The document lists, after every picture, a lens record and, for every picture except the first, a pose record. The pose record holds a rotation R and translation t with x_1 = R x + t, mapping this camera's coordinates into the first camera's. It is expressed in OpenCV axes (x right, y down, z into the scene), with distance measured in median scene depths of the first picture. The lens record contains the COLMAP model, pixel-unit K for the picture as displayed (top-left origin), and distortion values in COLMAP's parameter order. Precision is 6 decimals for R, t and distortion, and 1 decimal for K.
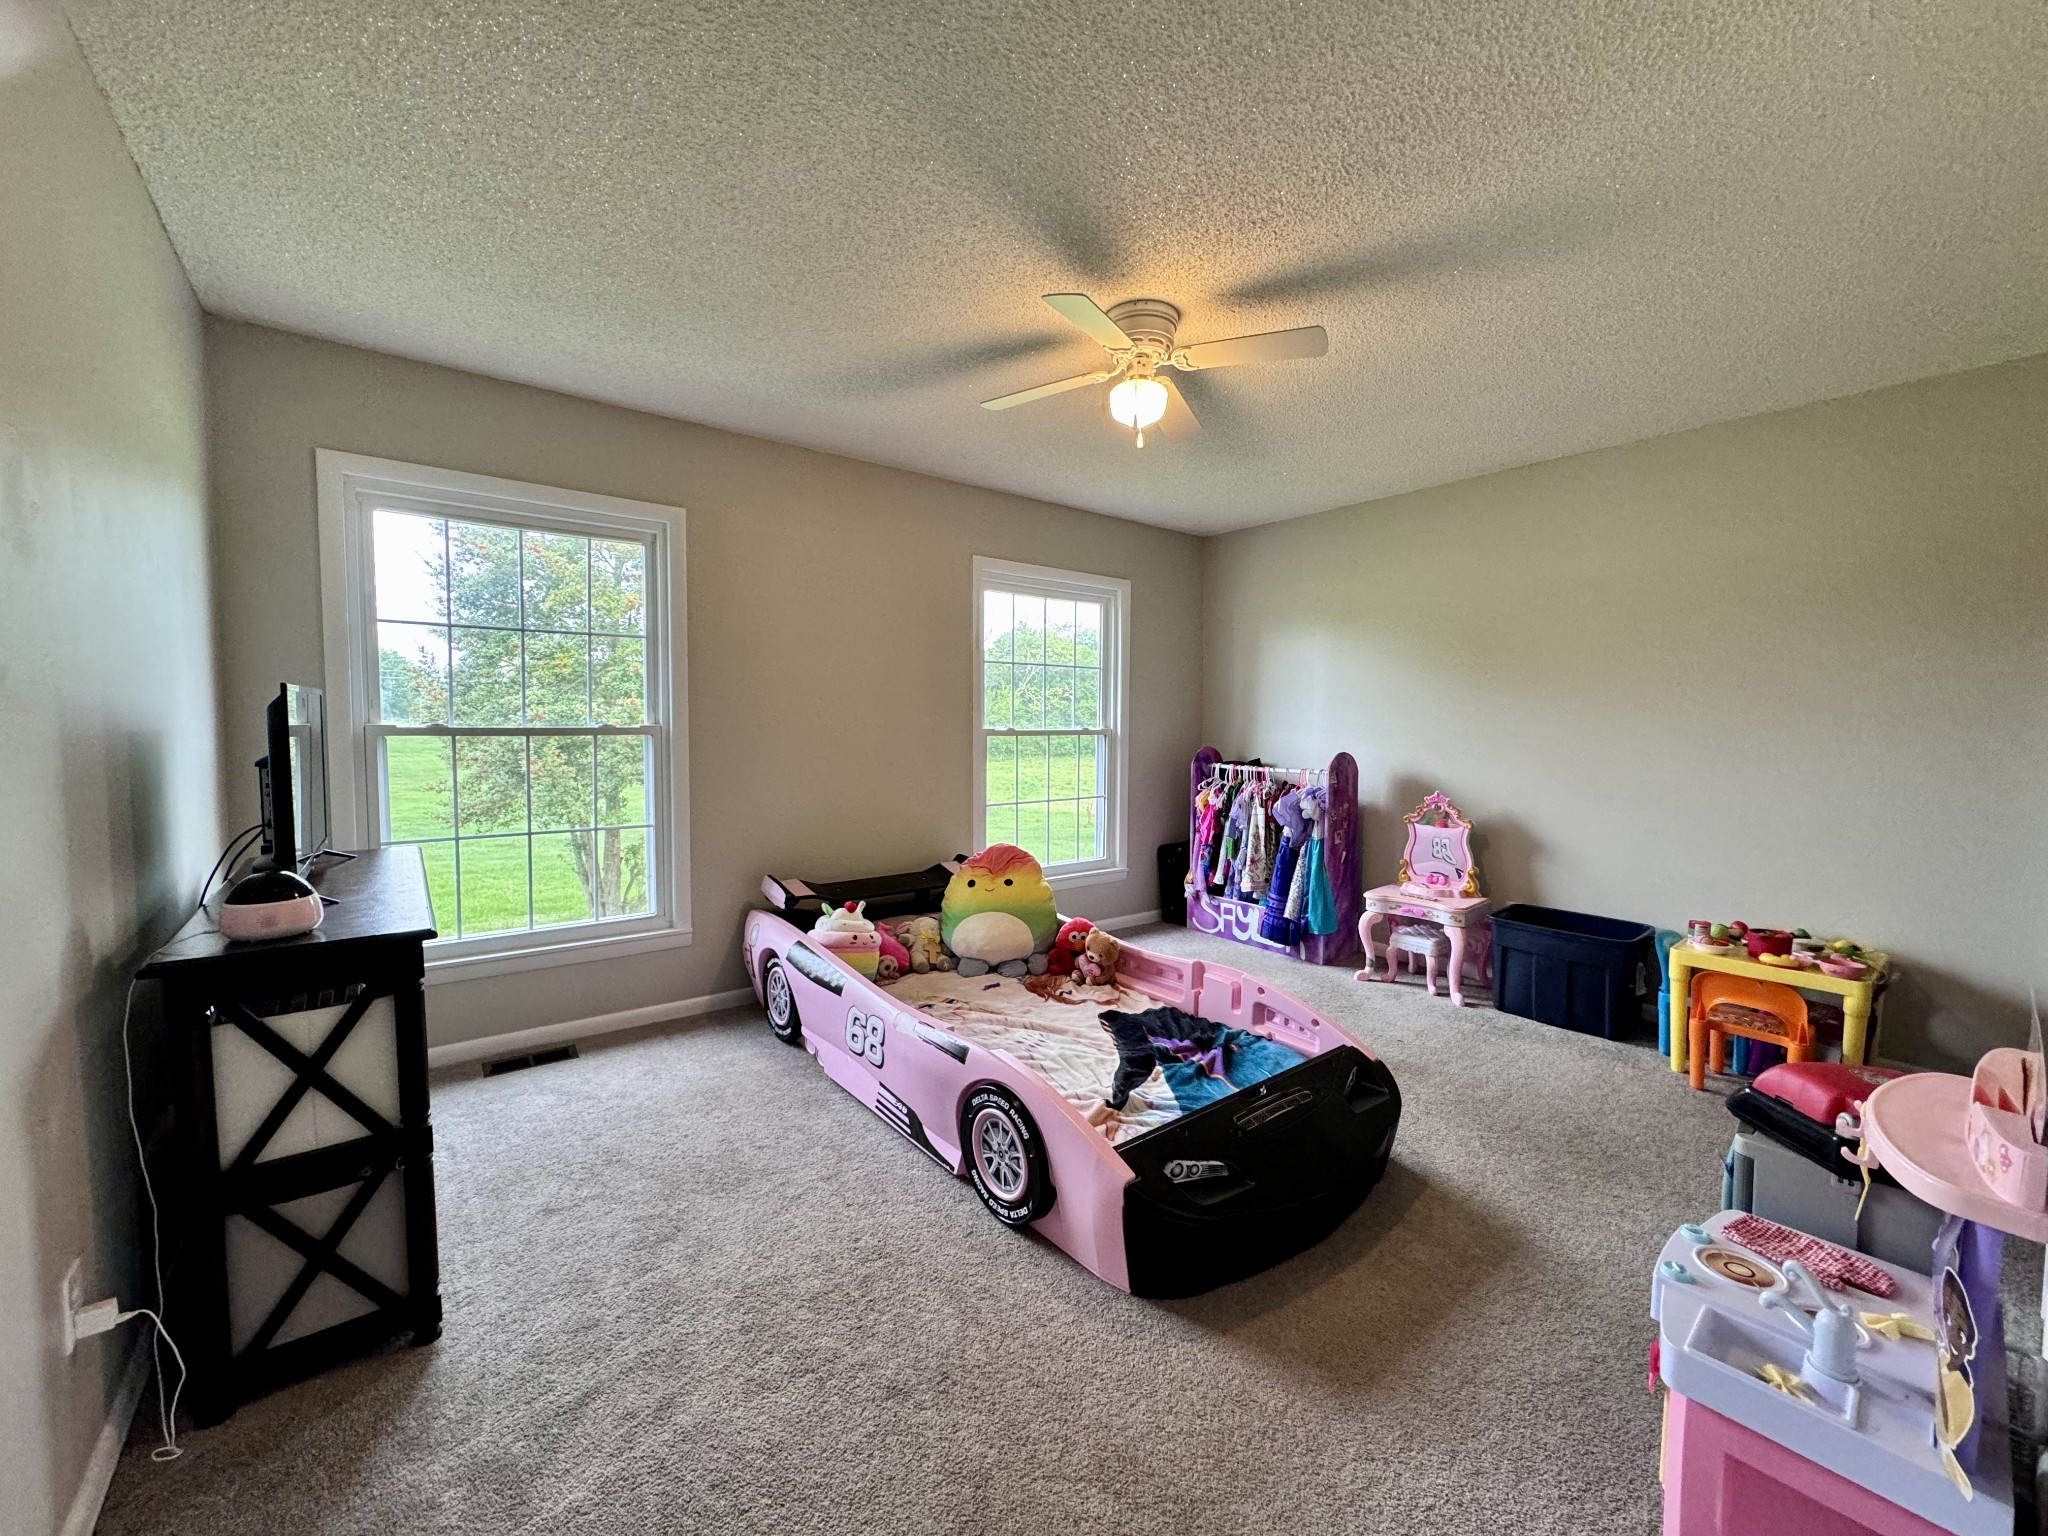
lens RADIAL K [[805.5, 0, 1024.0], [0, 805.5, 768.0], [0, 0, 1]] dist [-0.006767, -0.000409]
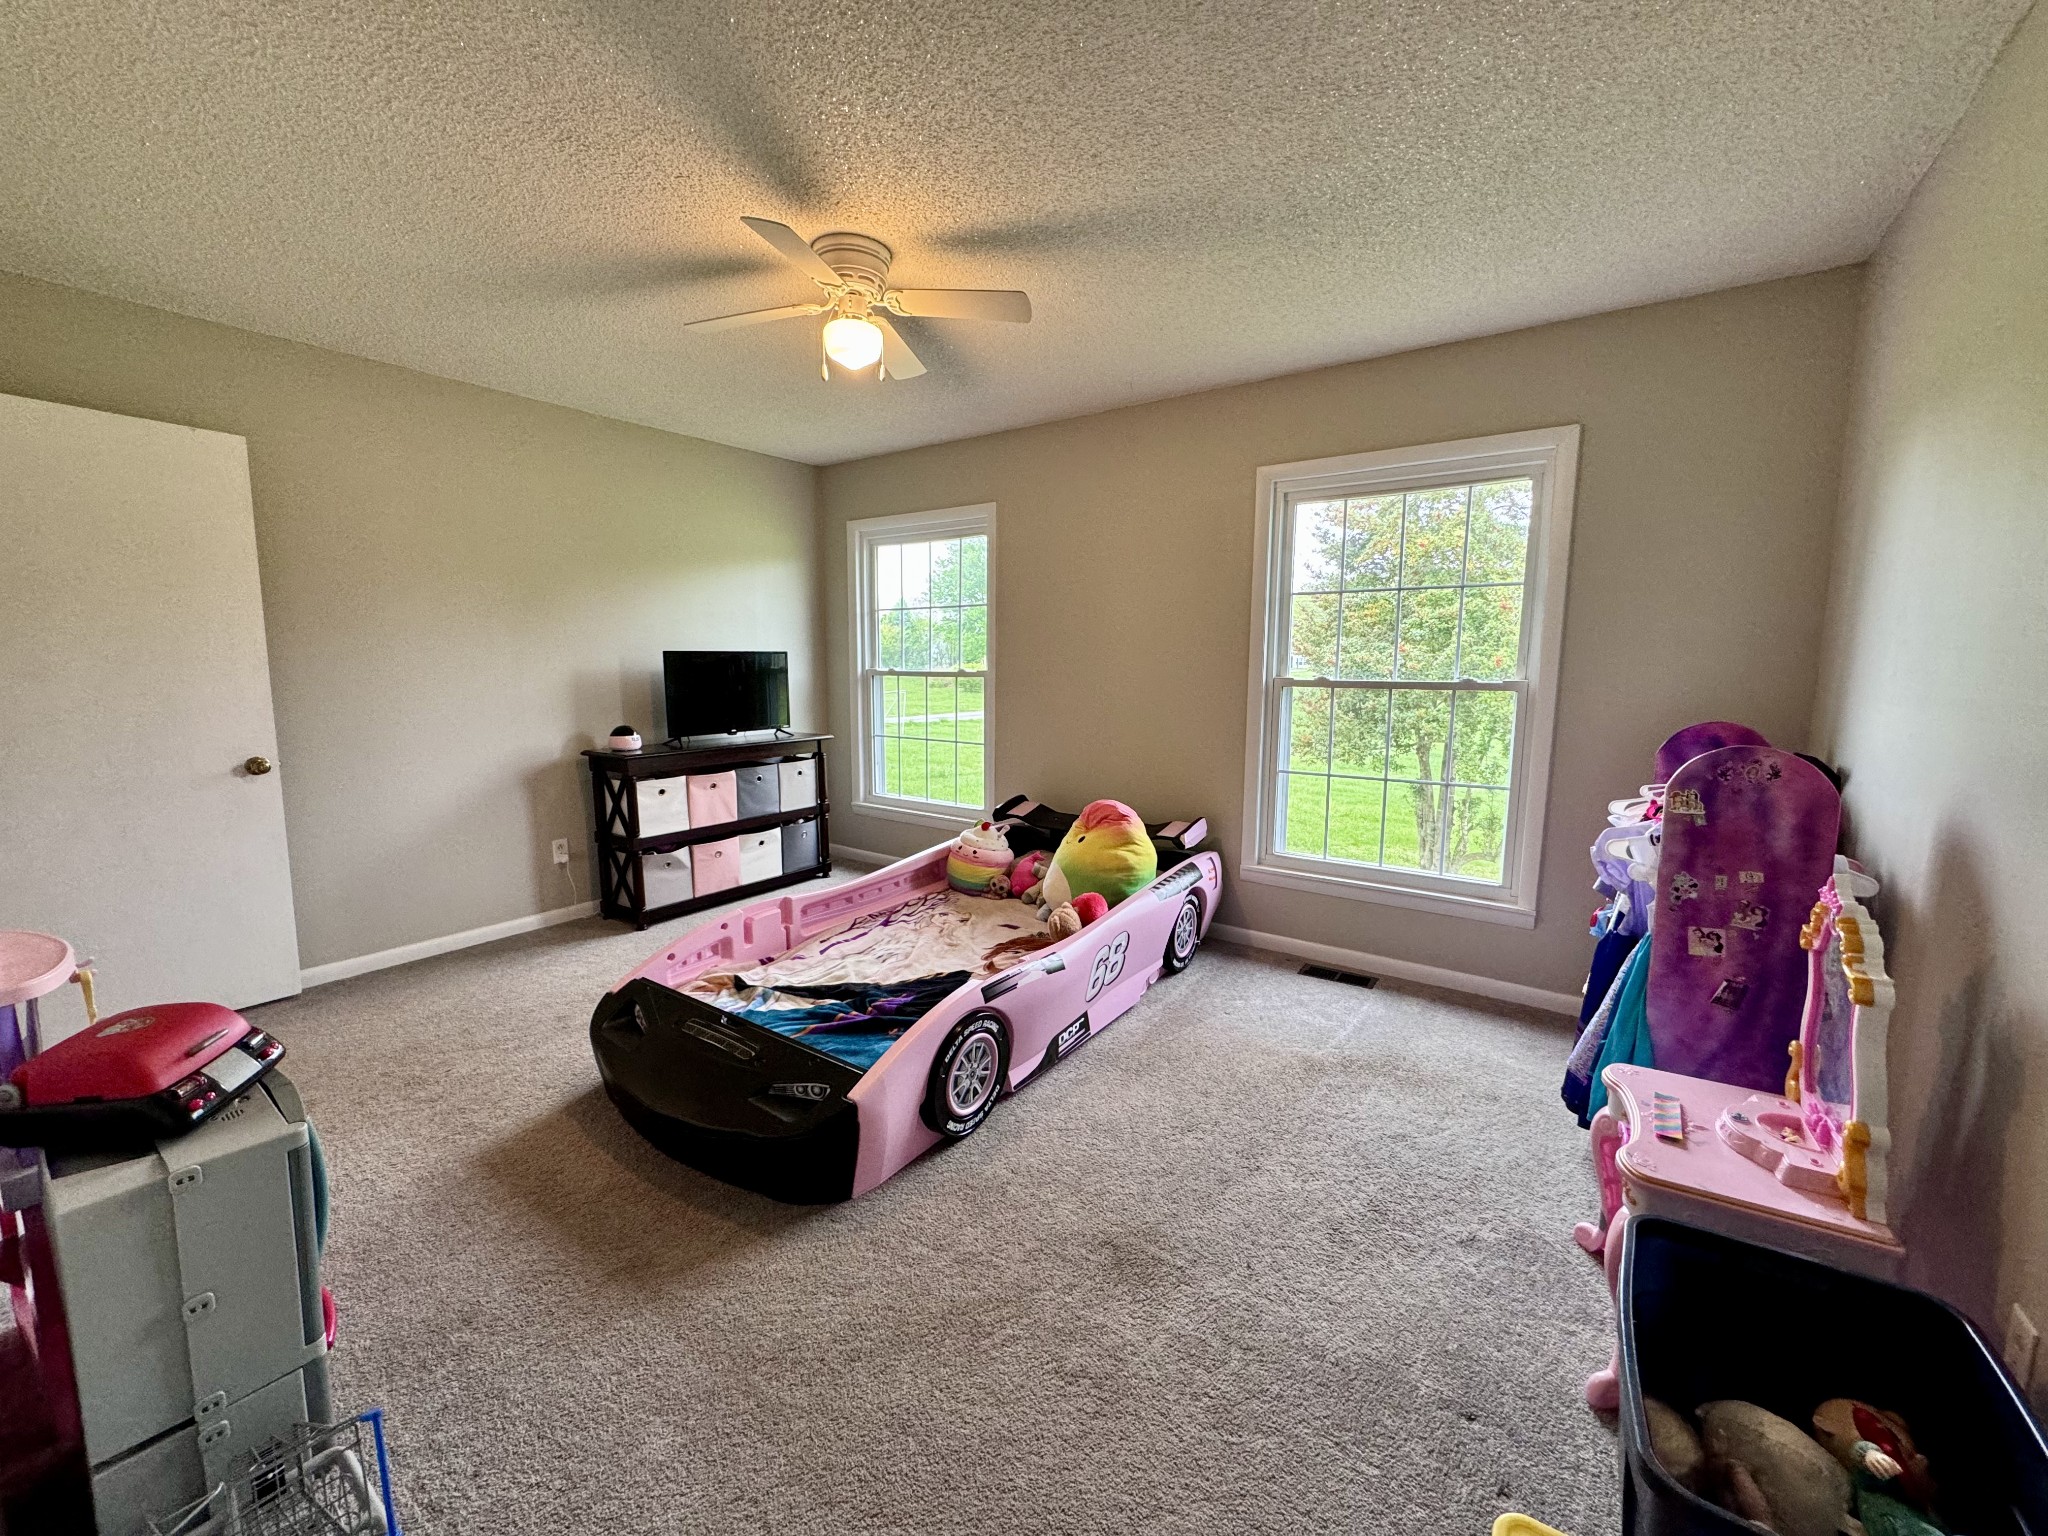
lens RADIAL K [[805.5, 0, 1024.0], [0, 805.5, 768.0], [0, 0, 1]] dist [-0.006767, -0.000409]
pose [[0.290726, 0.111971, -0.950232, 0.680789], [-0.063228, 0.993206, 0.097691, -0.021461], [0.954715, 0.031680, 0.295831, 0.529838]]
